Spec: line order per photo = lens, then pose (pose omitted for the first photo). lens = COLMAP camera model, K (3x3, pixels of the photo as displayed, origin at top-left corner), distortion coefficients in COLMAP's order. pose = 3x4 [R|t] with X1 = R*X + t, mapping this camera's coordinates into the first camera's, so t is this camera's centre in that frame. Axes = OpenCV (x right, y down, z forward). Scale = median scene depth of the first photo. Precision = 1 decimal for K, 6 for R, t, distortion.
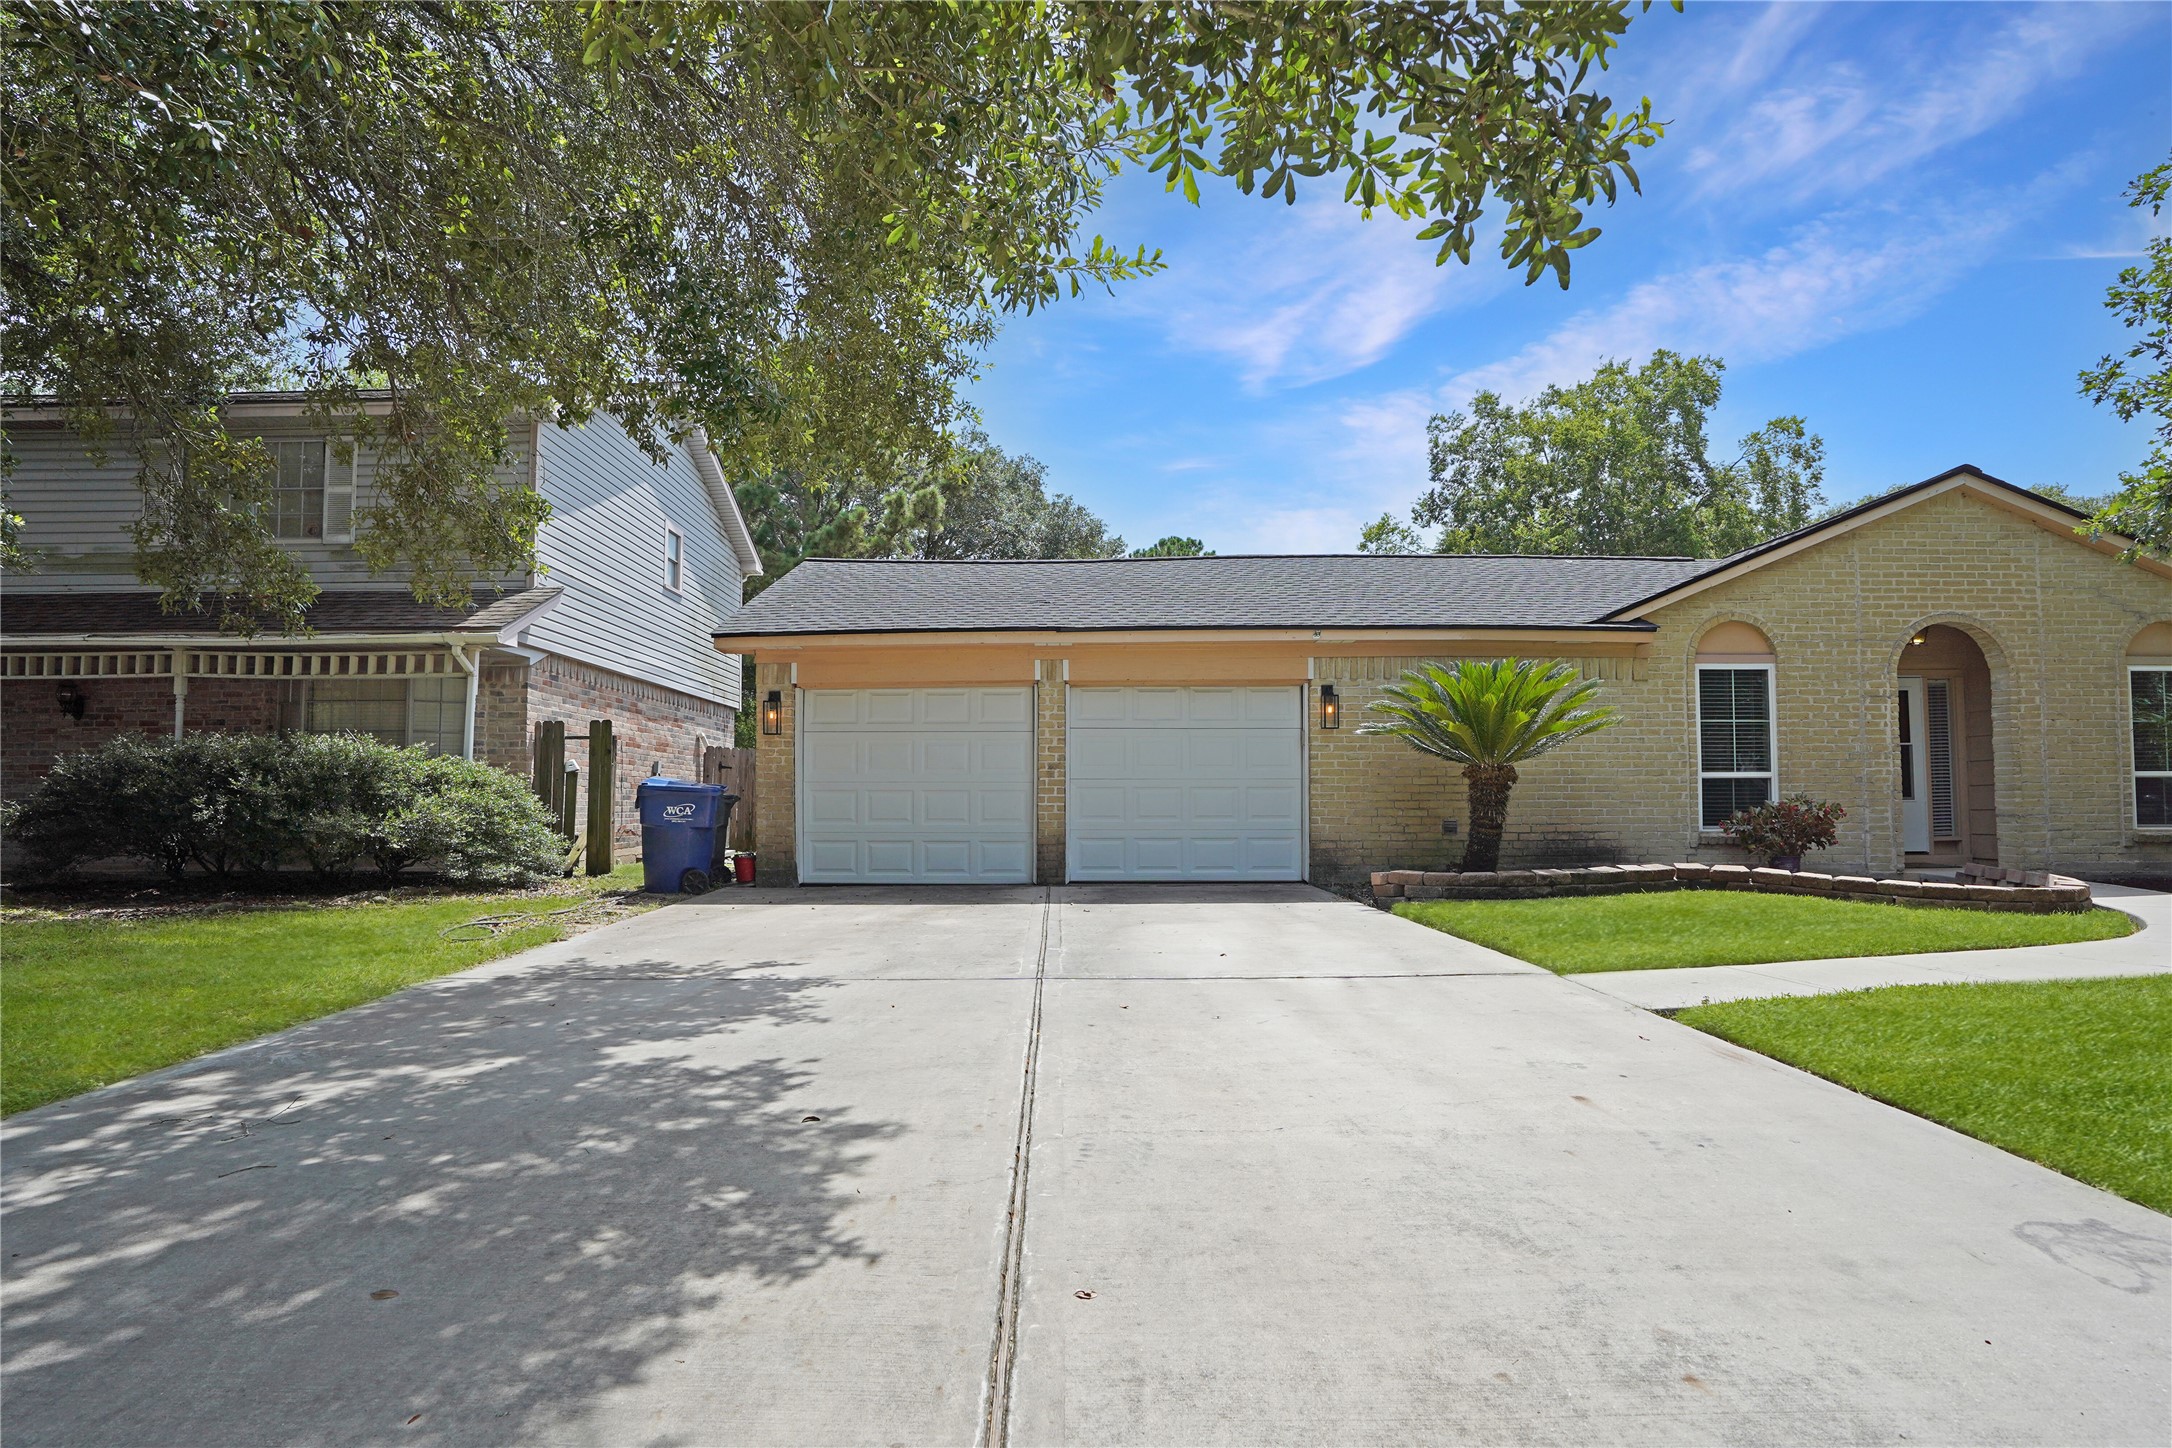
lens RADIAL K [[1026.4, 0, 921.3], [0, 1026.4, 737.9], [0, 0, 1]] dist [-0.058906, 0.018355]
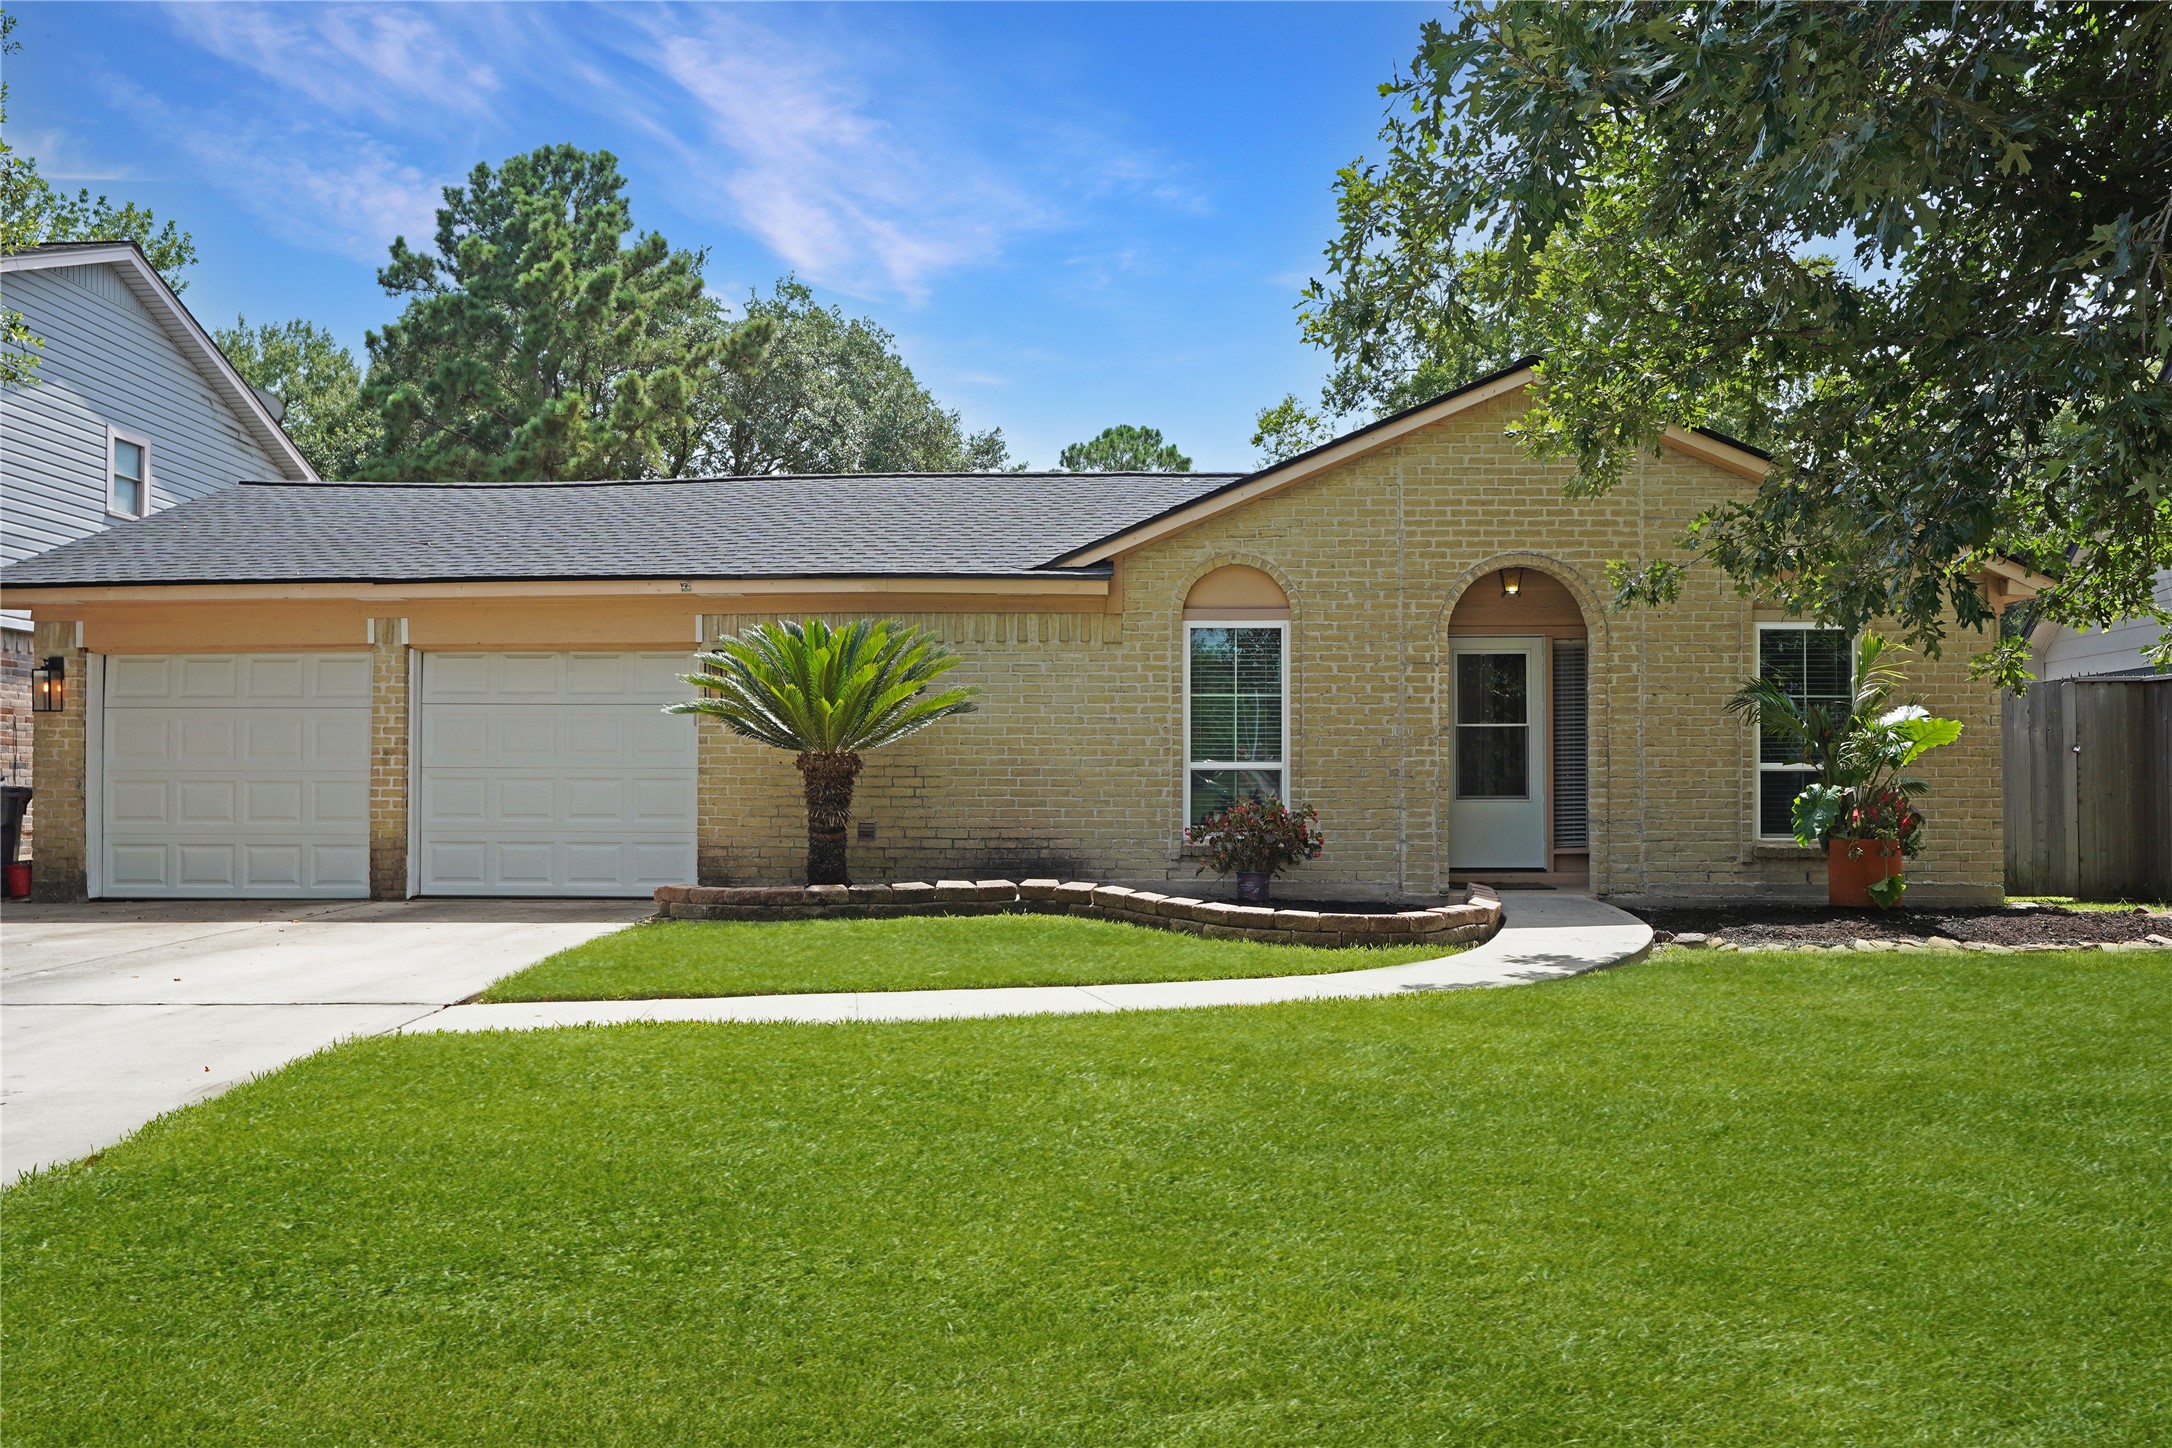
lens RADIAL K [[1508.2, 0, 1106.2], [0, 1508.2, 711.6], [0, 0, 1]] dist [-0.011030, 0.028042]
pose [[0.999751, 0.000997, -0.022278, 0.742468], [-0.000826, 0.999970, 0.007697, -0.013447], [0.022285, -0.007677, 0.999722, -0.163295]]
